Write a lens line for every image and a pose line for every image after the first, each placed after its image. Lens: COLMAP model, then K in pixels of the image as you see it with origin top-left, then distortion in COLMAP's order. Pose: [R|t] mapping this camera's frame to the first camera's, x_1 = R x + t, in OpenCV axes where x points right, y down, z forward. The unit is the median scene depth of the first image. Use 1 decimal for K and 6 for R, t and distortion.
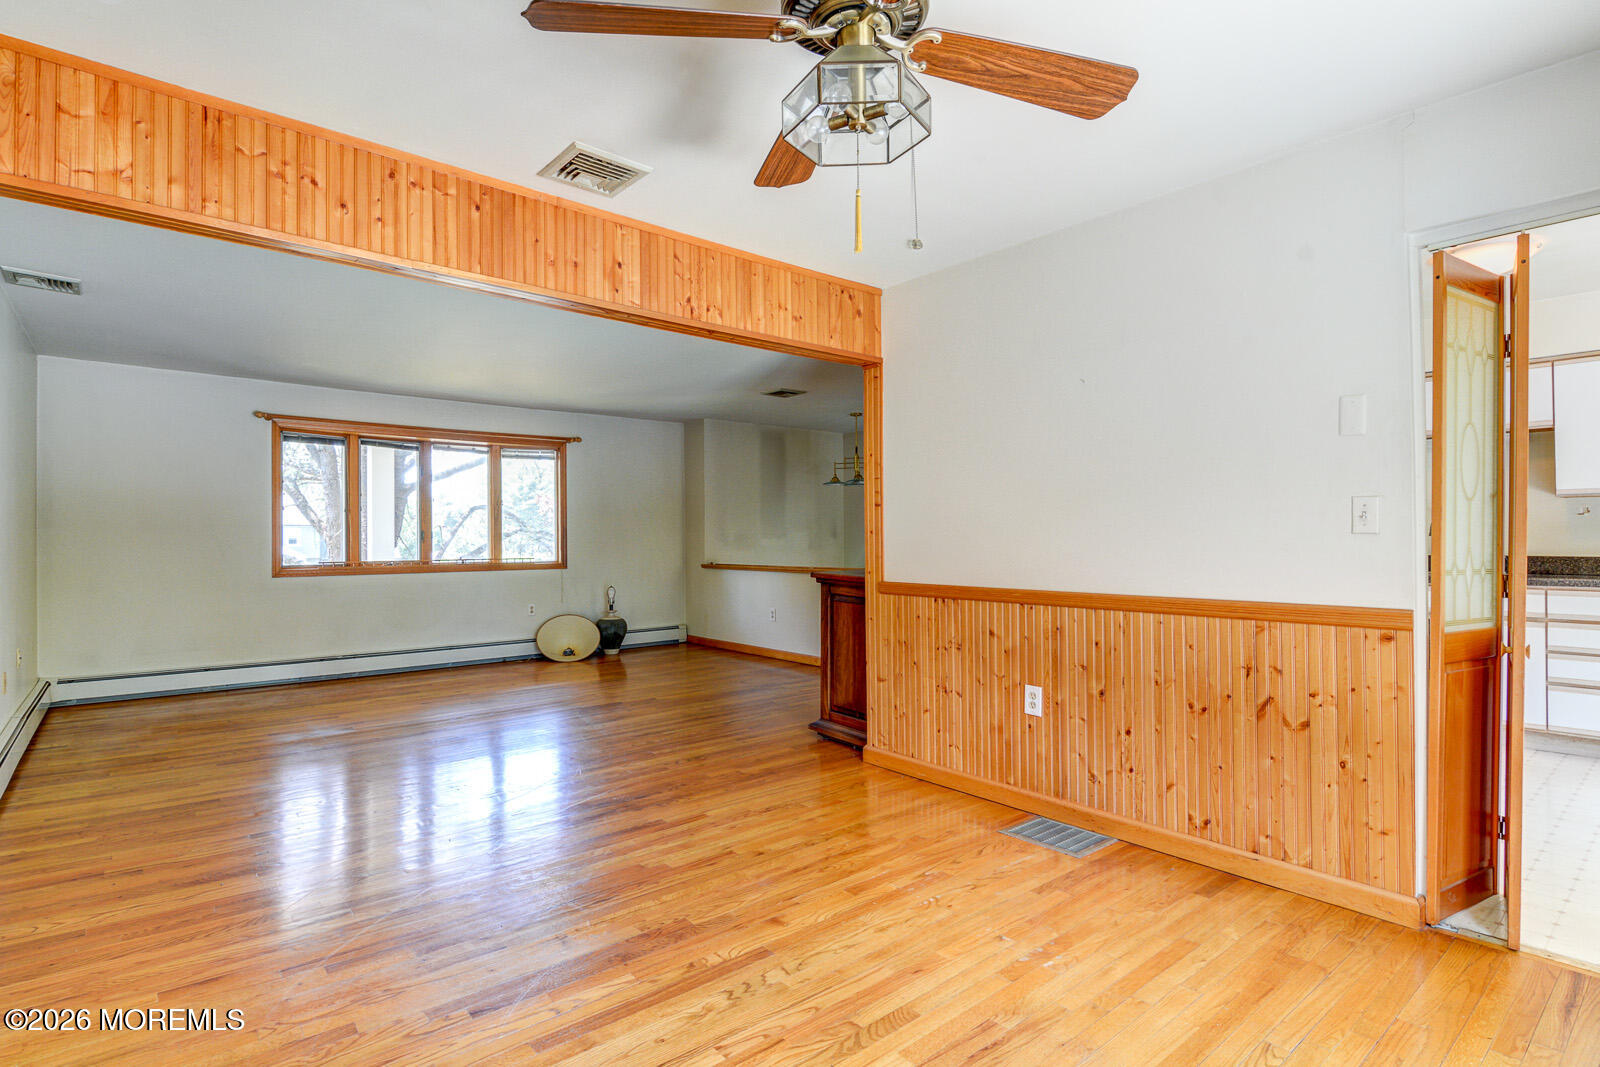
lens RADIAL K [[801.1, 0, 779.9], [0, 801.1, 536.2], [0, 0, 1]] dist [-0.003644, -0.000219]
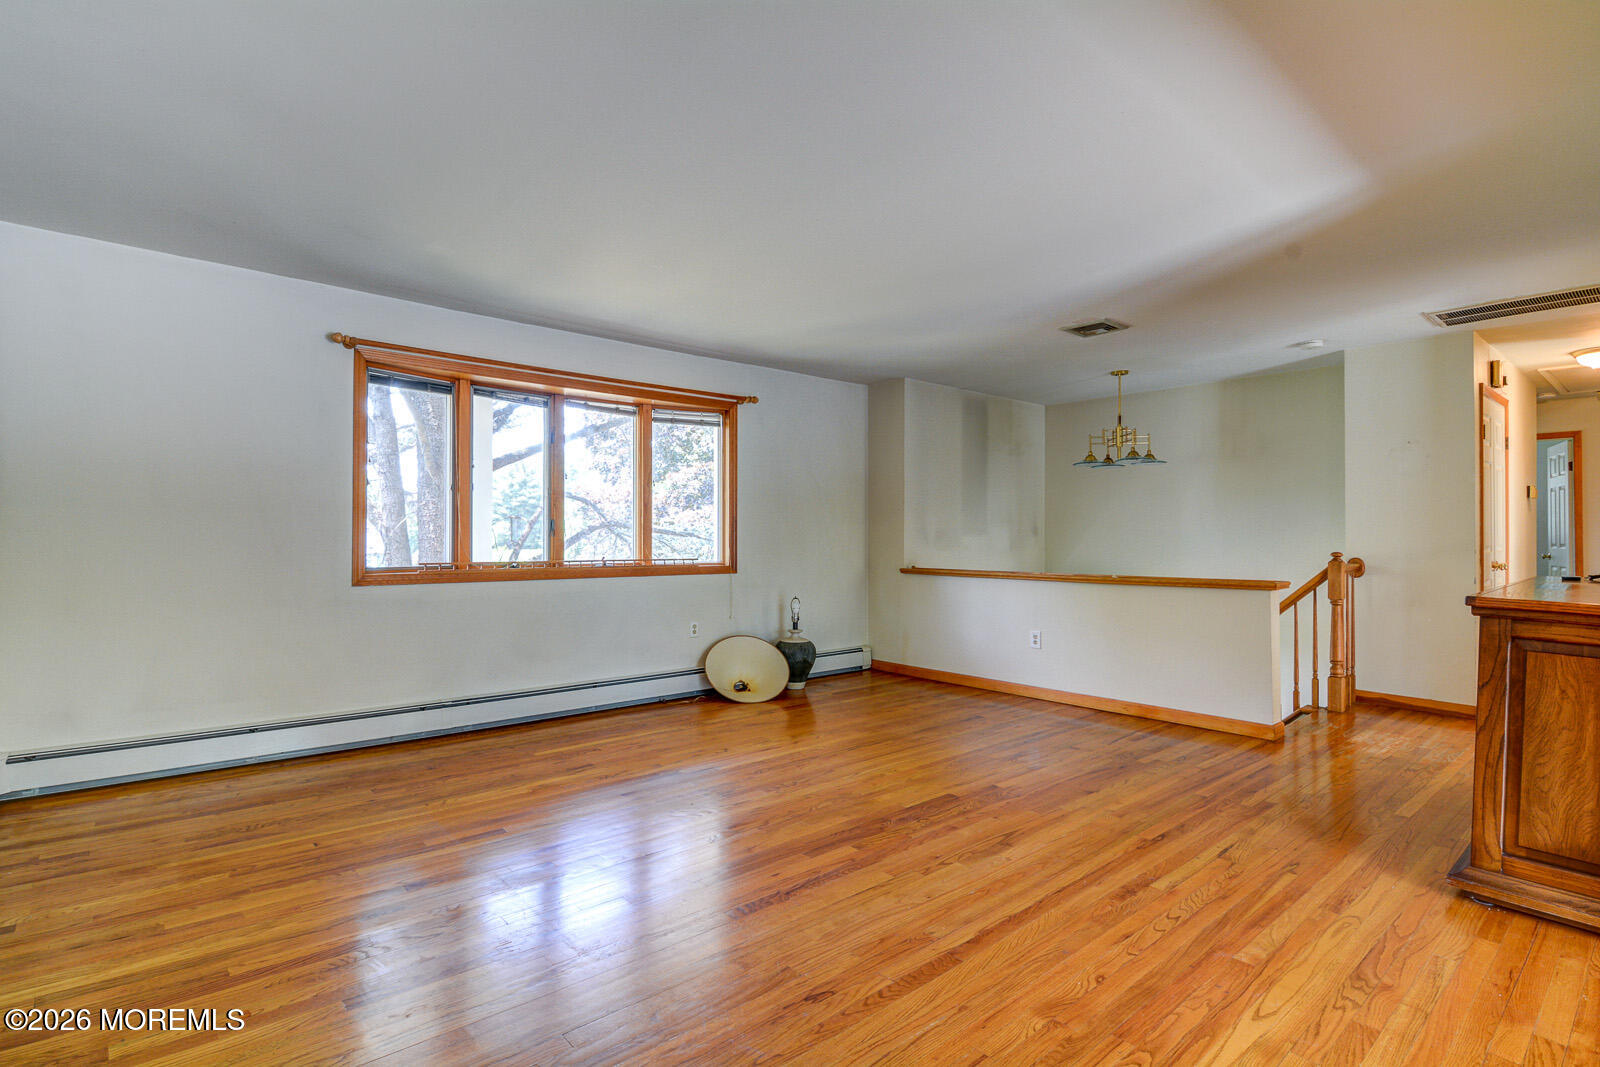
lens RADIAL K [[790.7, 0, 808.7], [0, 790.7, 537.4], [0, 0, 1]] dist [0.004017, 0.000181]
pose [[0.999010, 0.009310, 0.043491, -0.234516], [-0.009432, 0.999952, 0.002591, 0.004867], [-0.043465, -0.002999, 0.999050, 0.268972]]
